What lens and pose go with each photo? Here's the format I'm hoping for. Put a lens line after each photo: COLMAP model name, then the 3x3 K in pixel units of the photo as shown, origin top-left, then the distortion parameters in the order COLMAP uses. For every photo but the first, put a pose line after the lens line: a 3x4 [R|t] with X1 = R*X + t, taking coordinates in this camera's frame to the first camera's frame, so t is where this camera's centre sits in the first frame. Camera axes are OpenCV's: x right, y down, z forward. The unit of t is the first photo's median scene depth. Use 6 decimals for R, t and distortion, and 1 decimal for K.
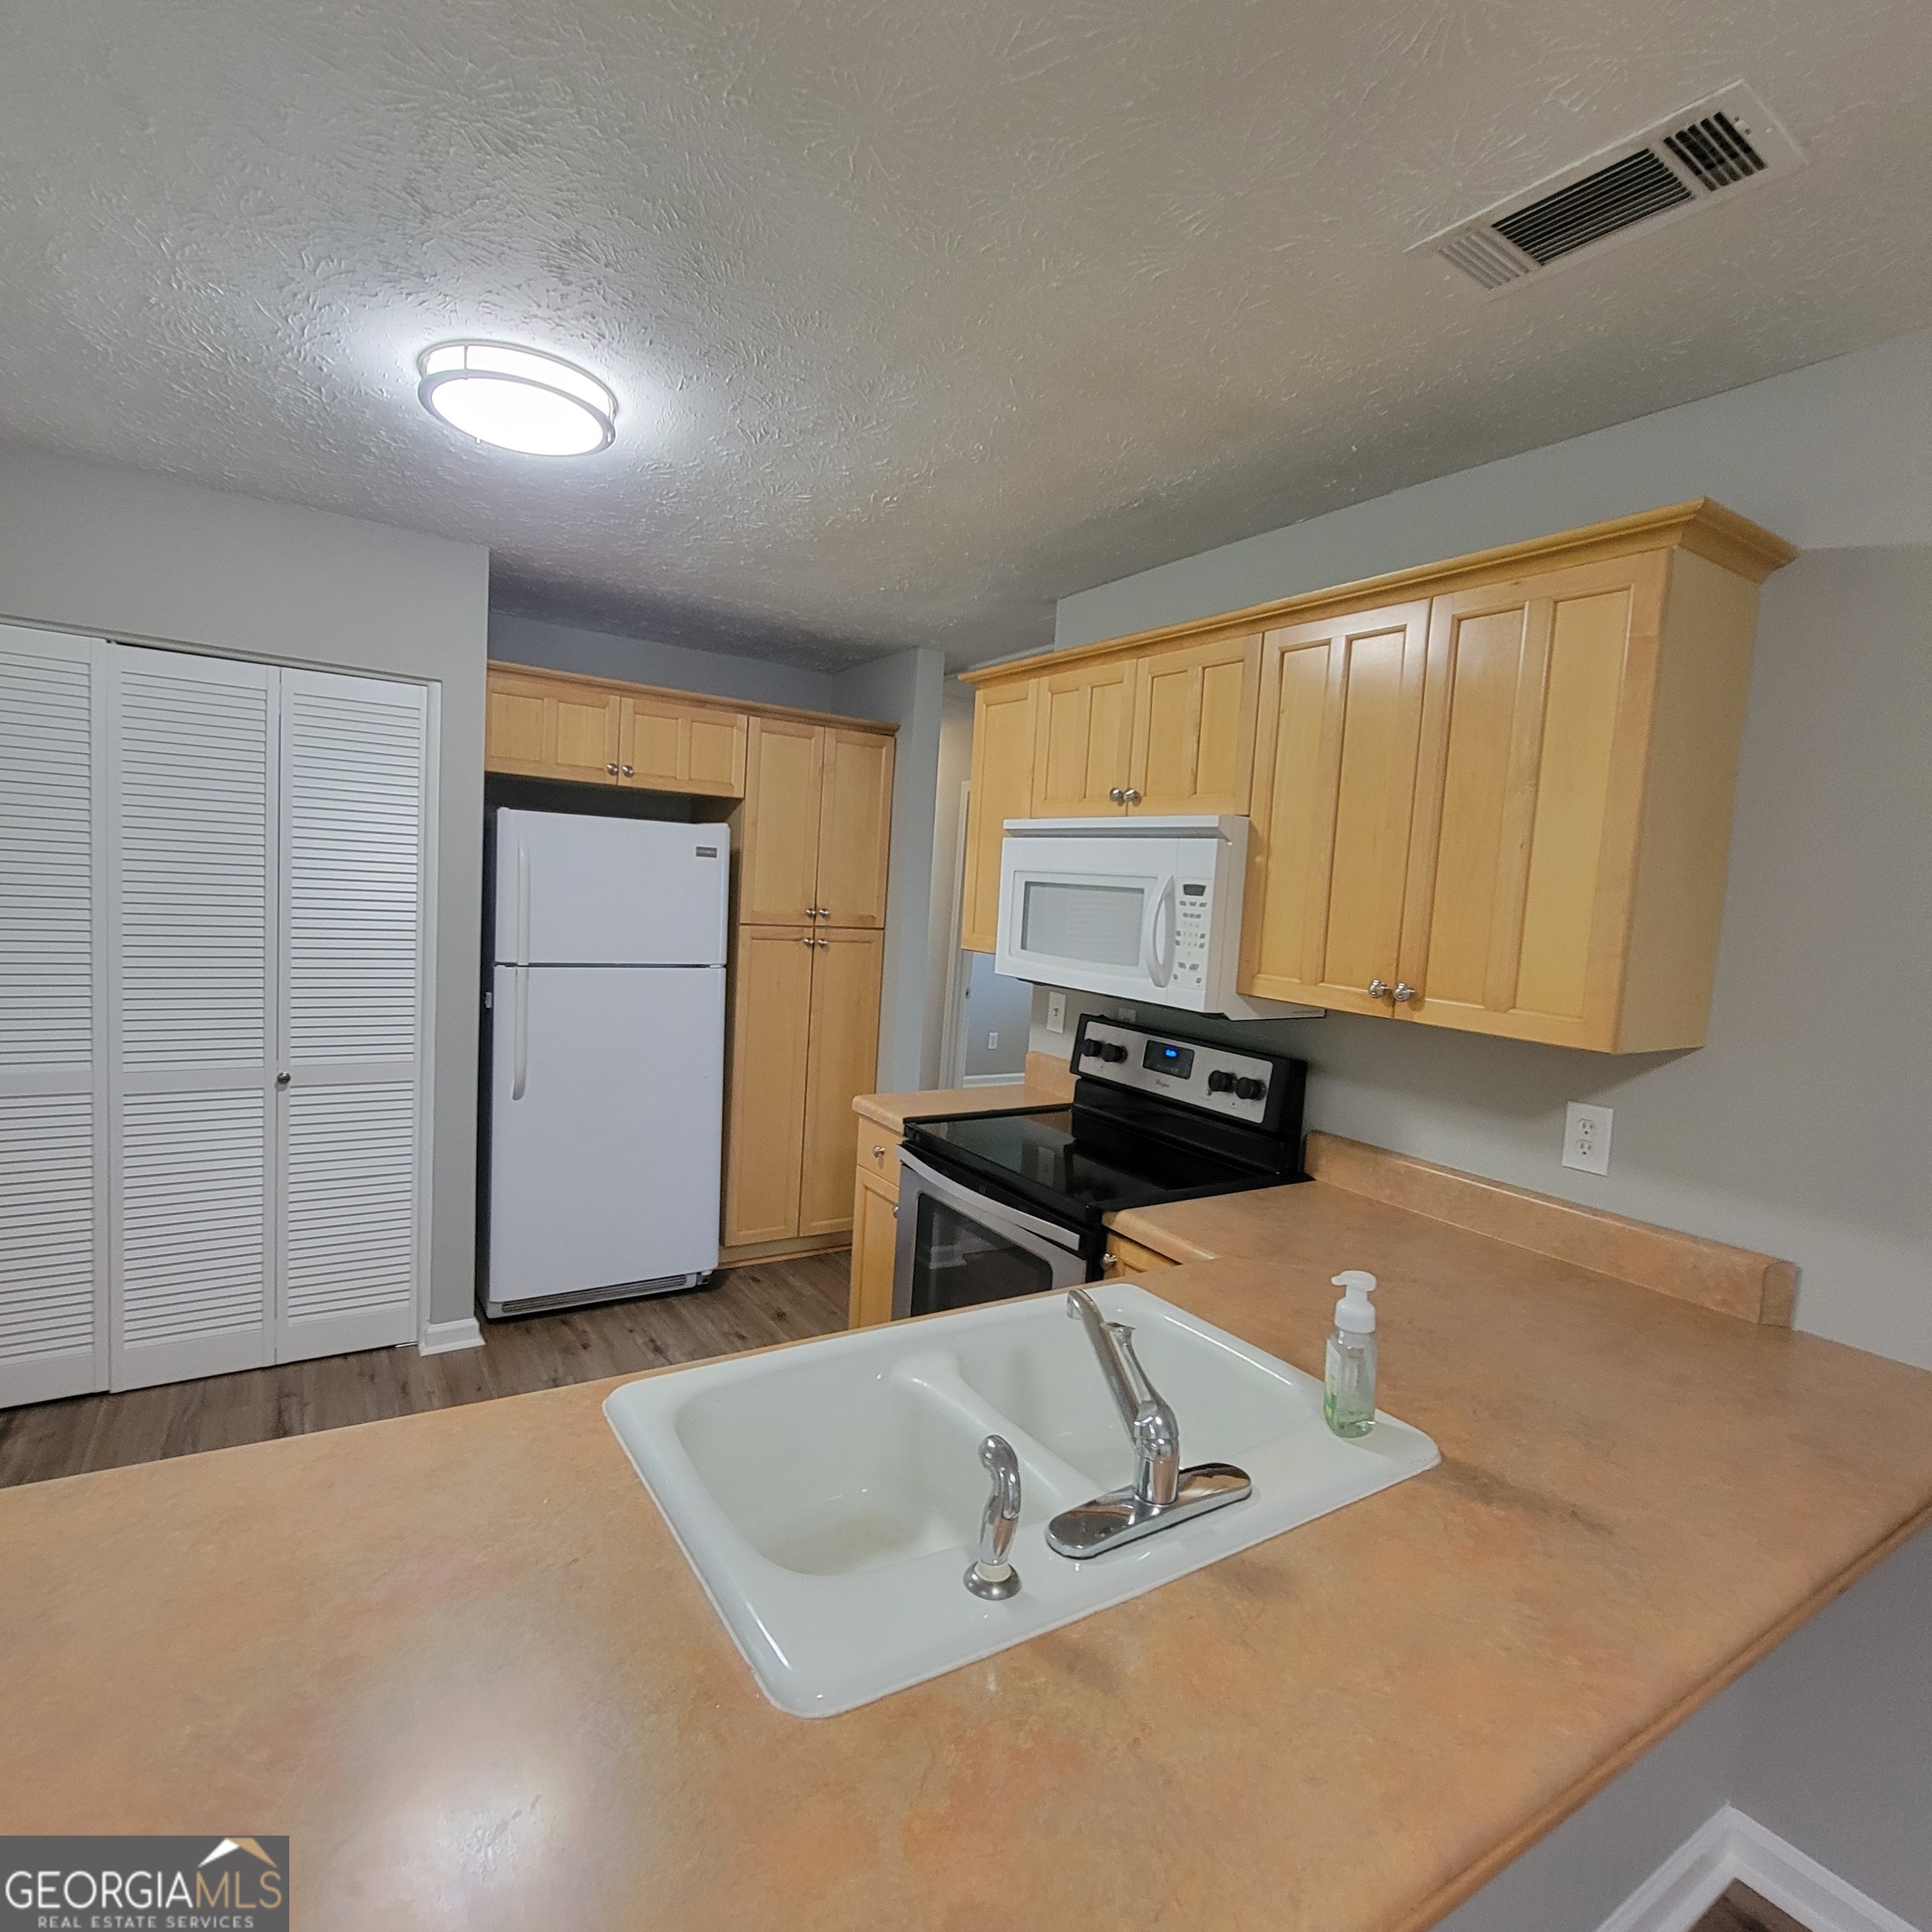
lens RADIAL K [[1051.1, 0, 964.1], [0, 1051.1, 969.6], [0, 0, 1]] dist [-0.005133, 0.003249]
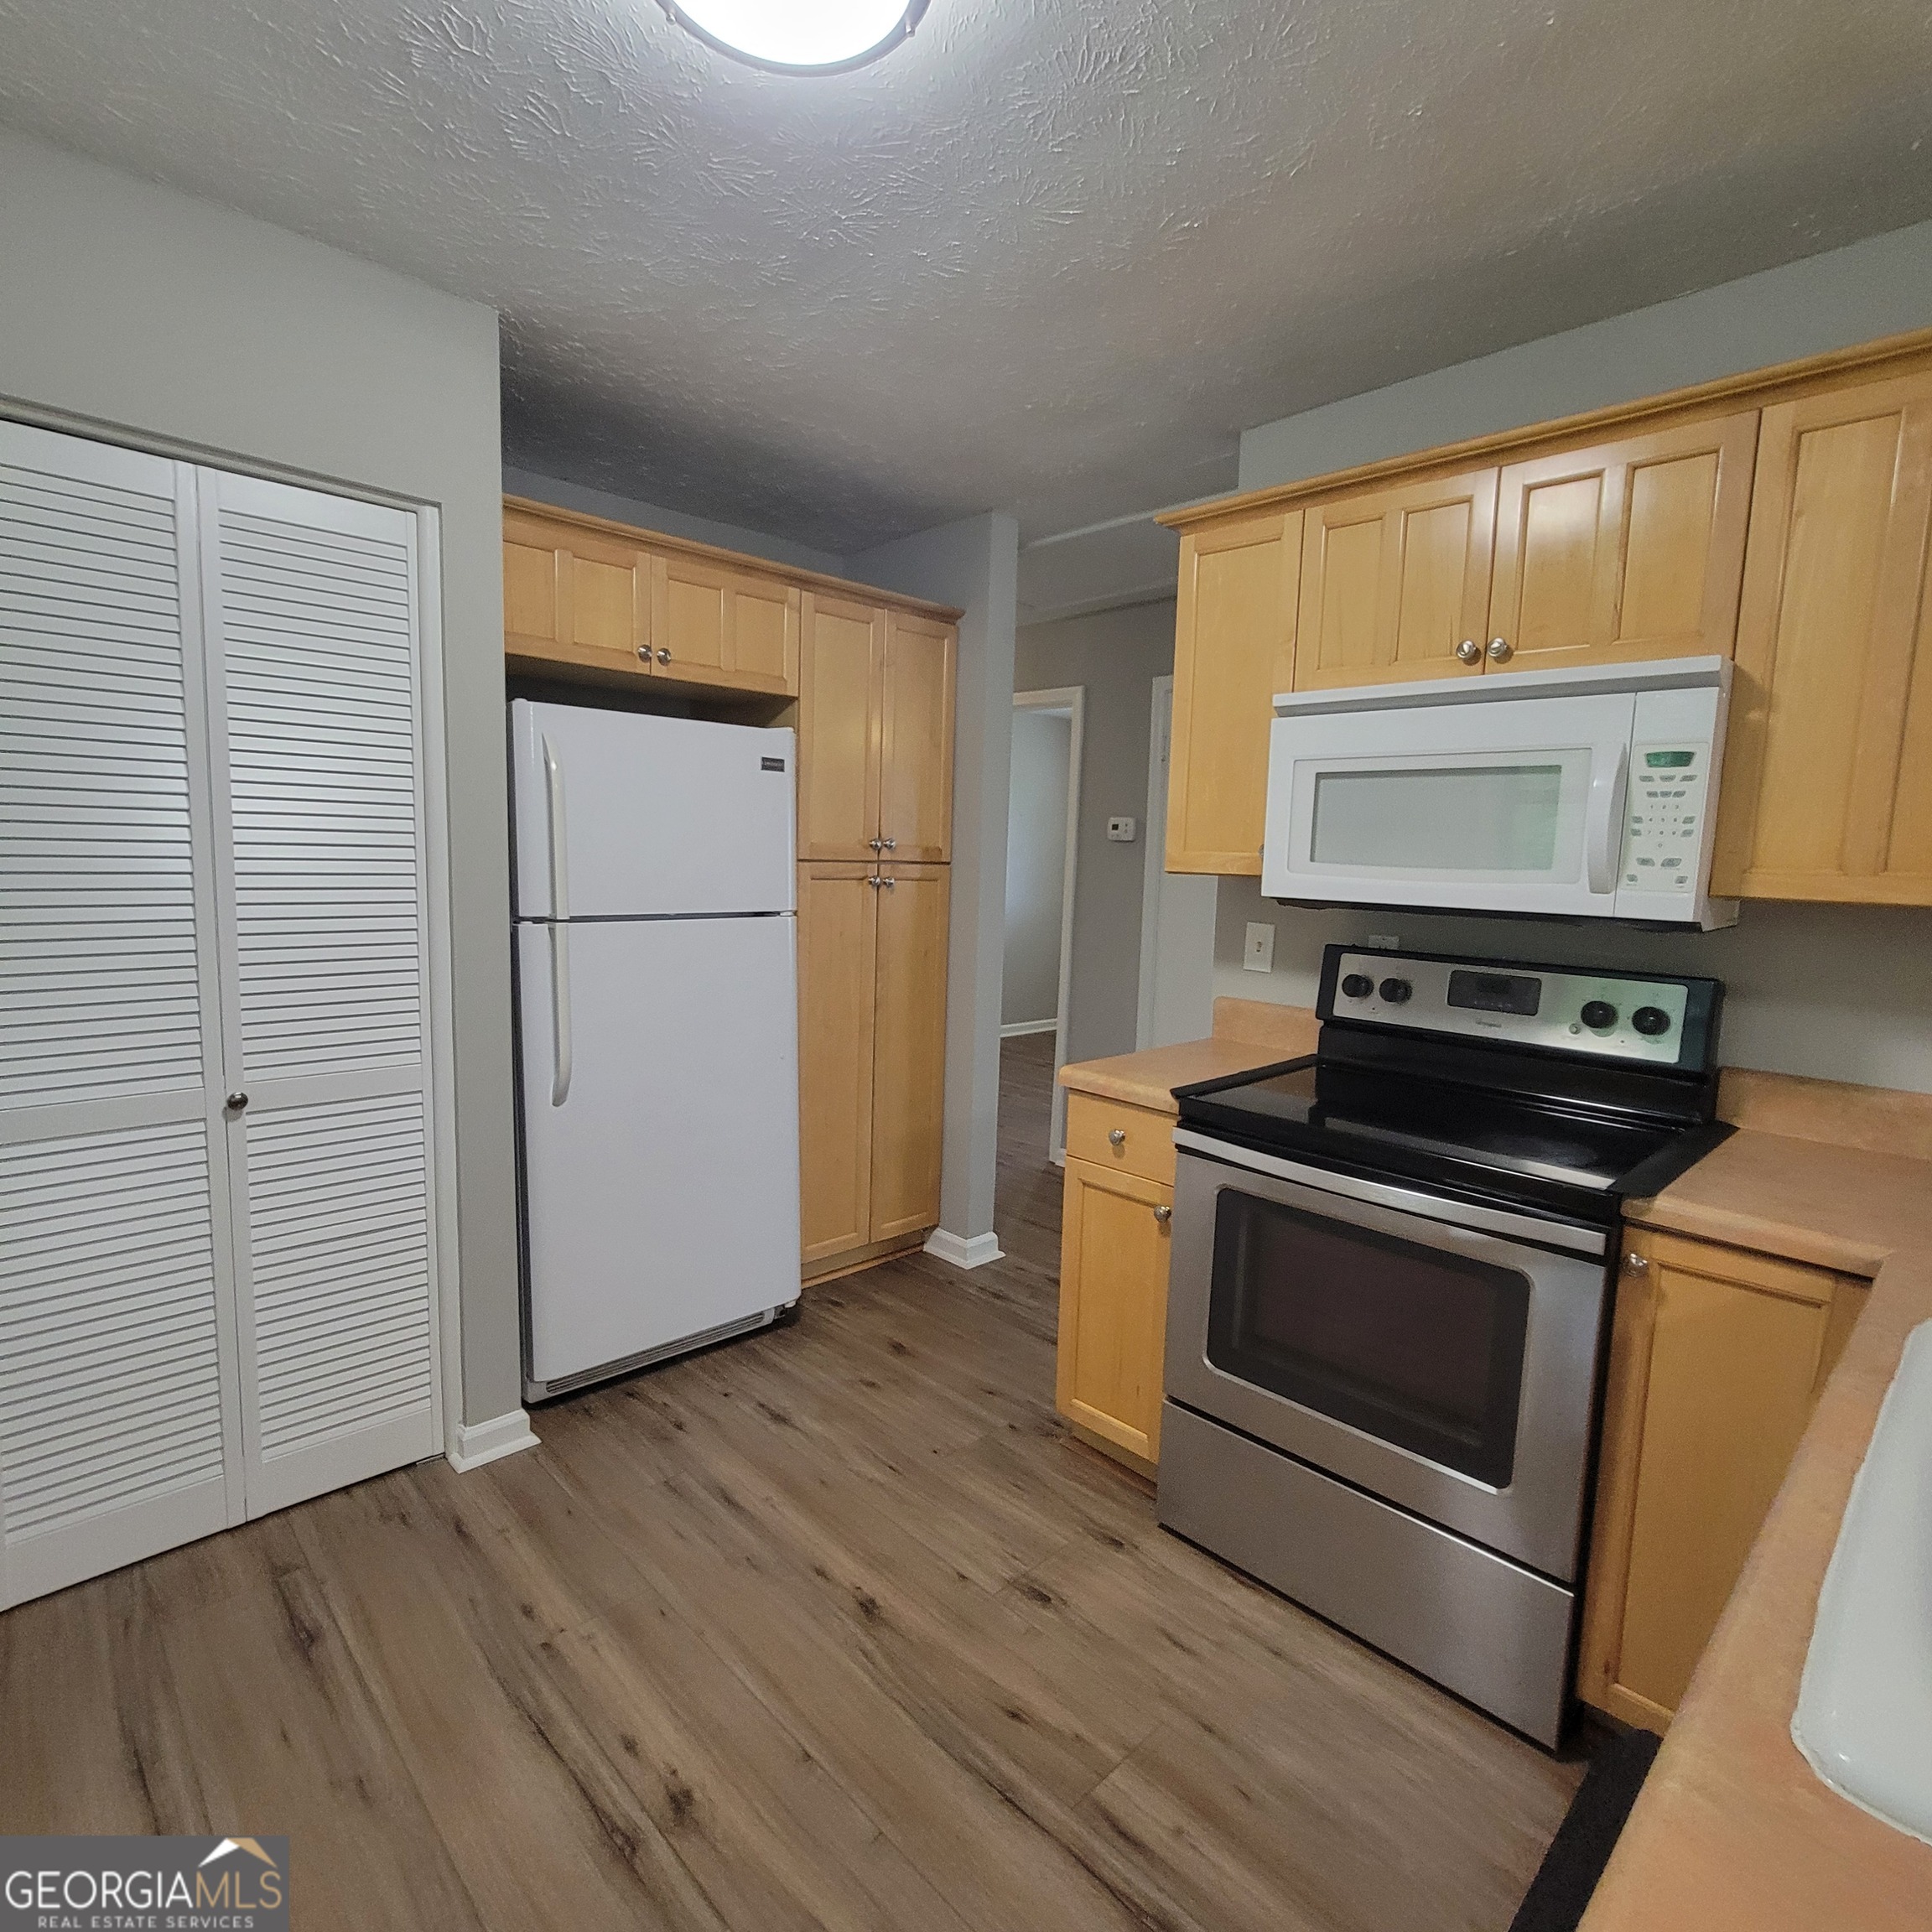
lens RADIAL K [[1051.1, 0, 956.1], [0, 1051.1, 967.3], [0, 0, 1]] dist [-0.005133, 0.003249]
pose [[0.981438, -0.053825, 0.184071, -0.326513], [0.047073, 0.998056, 0.040857, 0.013460], [-0.185913, -0.031433, 0.982063, 0.272268]]
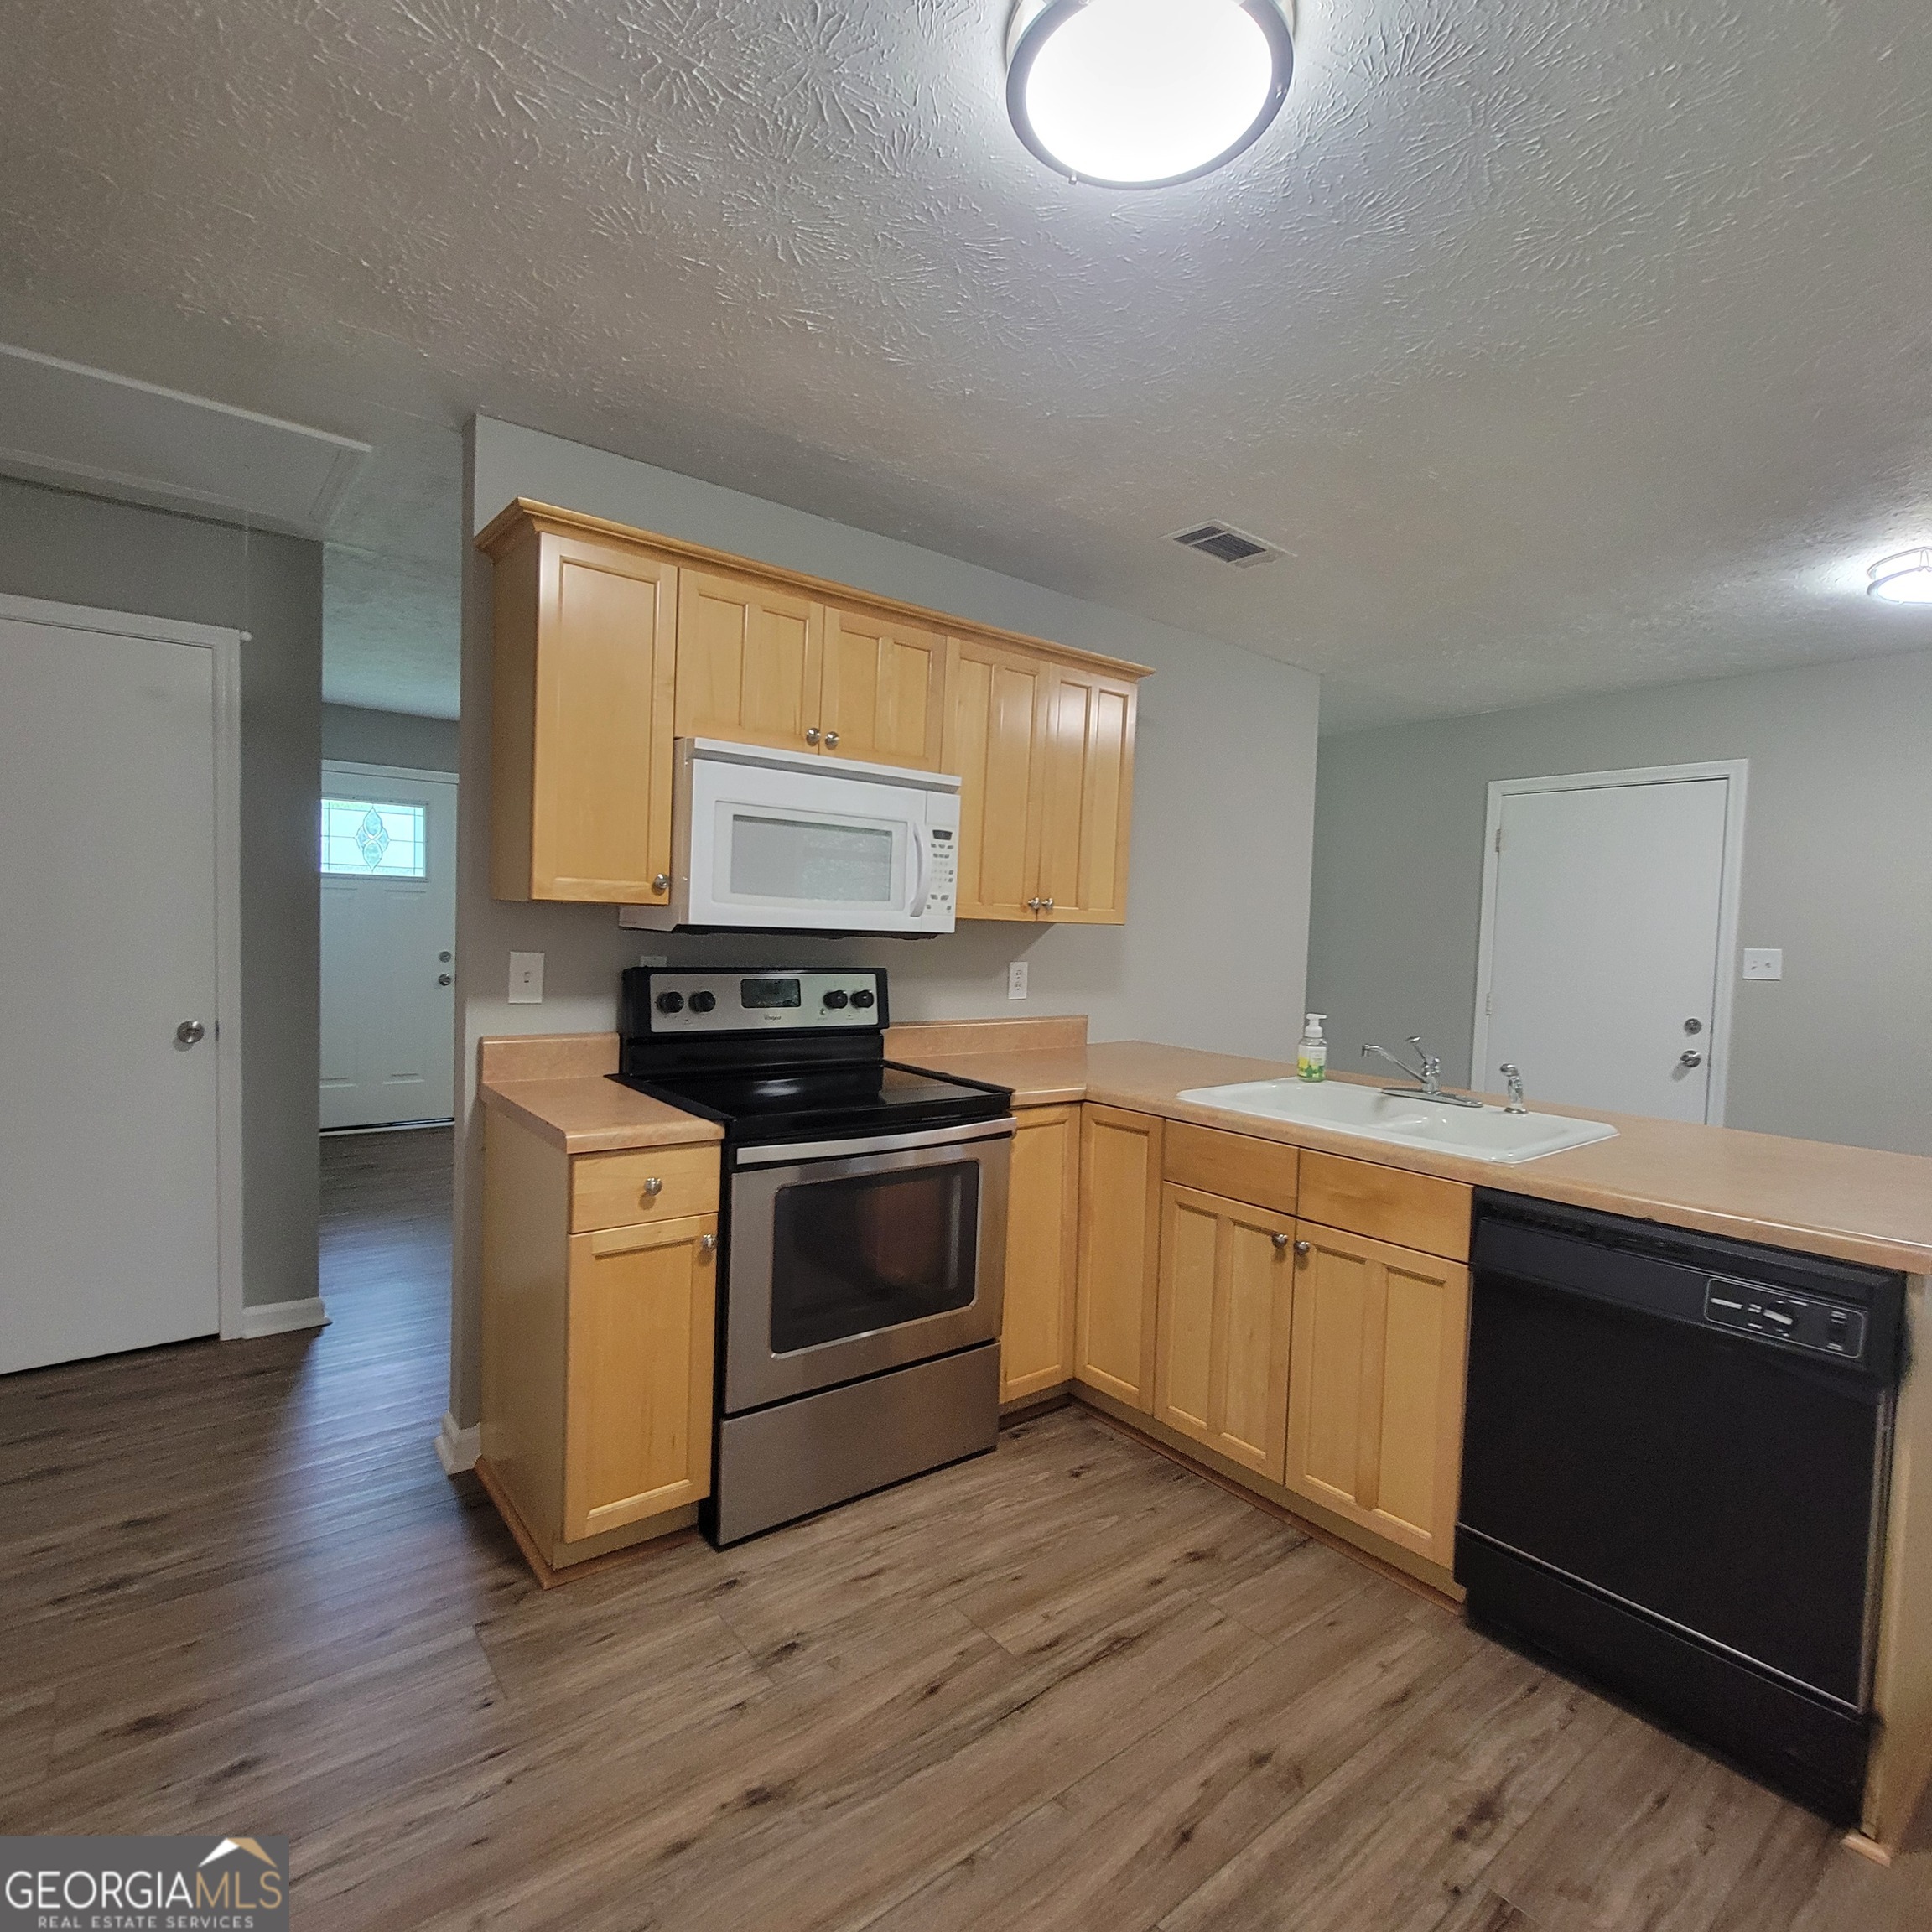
lens RADIAL K [[1051.1, 0, 961.7], [0, 1051.1, 966.0], [0, 0, 1]] dist [-0.005133, 0.003249]
pose [[-0.099077, -0.108098, 0.989191, -0.784042], [0.038357, 0.992928, 0.112349, -0.046628], [-0.994340, 0.049074, -0.094230, 0.844299]]
